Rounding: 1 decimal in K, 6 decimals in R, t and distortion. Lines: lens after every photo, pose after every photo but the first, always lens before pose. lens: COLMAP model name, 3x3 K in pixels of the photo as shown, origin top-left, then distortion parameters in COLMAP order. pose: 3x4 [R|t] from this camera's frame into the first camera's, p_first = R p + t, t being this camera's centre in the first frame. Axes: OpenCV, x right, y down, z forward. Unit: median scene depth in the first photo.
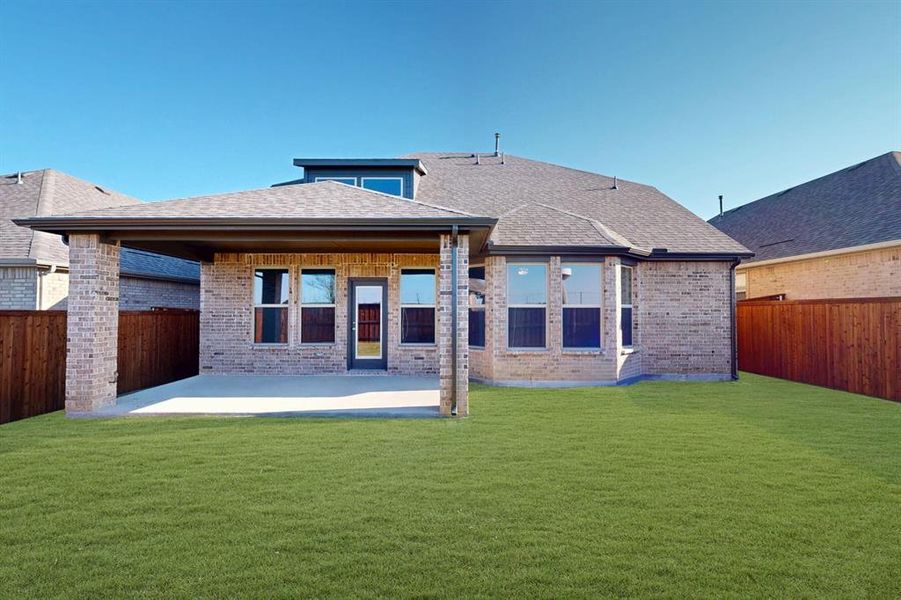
lens RADIAL K [[388.8, 0, 450.5], [0, 388.8, 300.0], [0, 0, 1]] dist [0.013863, 0.000090]
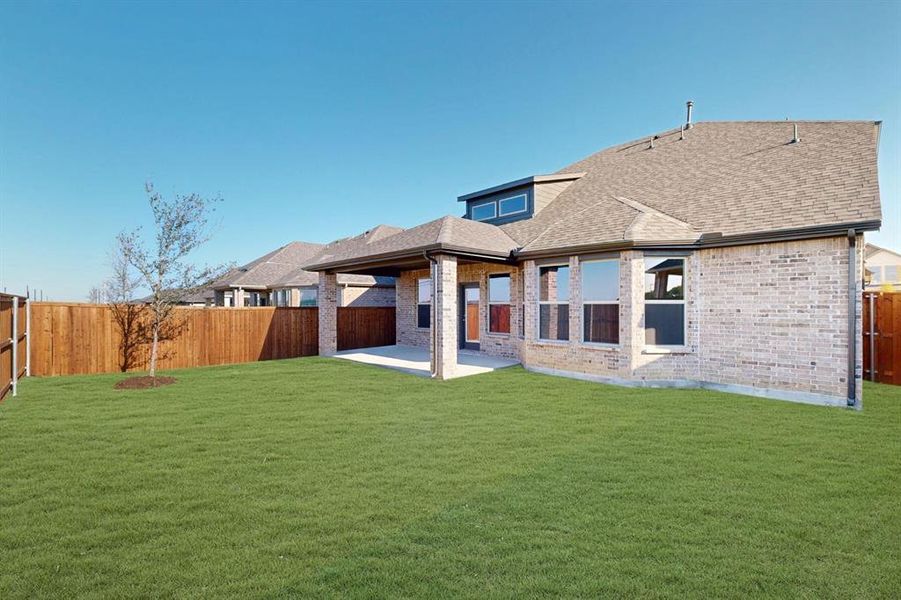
lens RADIAL K [[388.8, 0, 450.5], [0, 388.8, 300.0], [0, 0, 1]] dist [0.013863, 0.000090]
pose [[0.699109, -0.011701, -0.714919, 0.720861], [0.020336, 0.999787, 0.003523, -0.002113], [0.714726, -0.017002, 0.699198, 0.006325]]
